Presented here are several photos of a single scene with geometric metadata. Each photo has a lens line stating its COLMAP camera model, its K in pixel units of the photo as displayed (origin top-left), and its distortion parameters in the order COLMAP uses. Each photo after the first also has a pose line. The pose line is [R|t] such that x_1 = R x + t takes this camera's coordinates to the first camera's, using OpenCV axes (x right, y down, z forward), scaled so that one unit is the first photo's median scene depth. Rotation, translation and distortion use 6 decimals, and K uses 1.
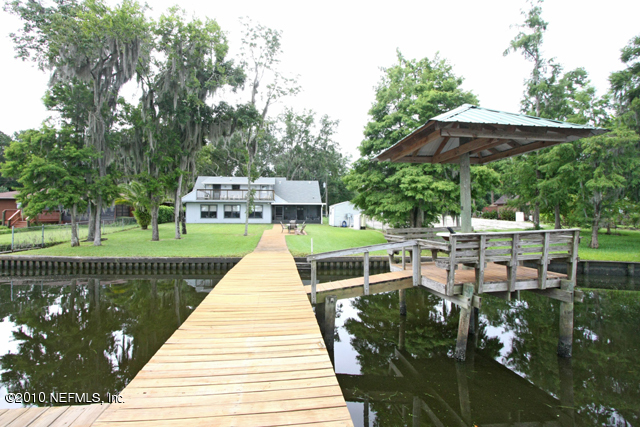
lens RADIAL K [[299.4, 0, 310.8], [0, 299.4, 215.4], [0, 0, 1]] dist [-0.013753, 0.000664]
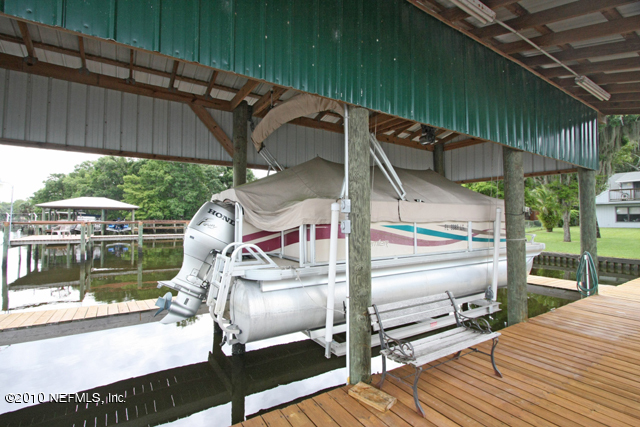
lens RADIAL K [[299.4, 0, 310.8], [0, 299.4, 215.4], [0, 0, 1]] dist [-0.013753, 0.000664]
pose [[0.423525, -0.011969, -0.905806, 0.056937], [0.002250, 0.999924, -0.012161, -0.001961], [0.905882, 0.003112, 0.423519, -0.252666]]
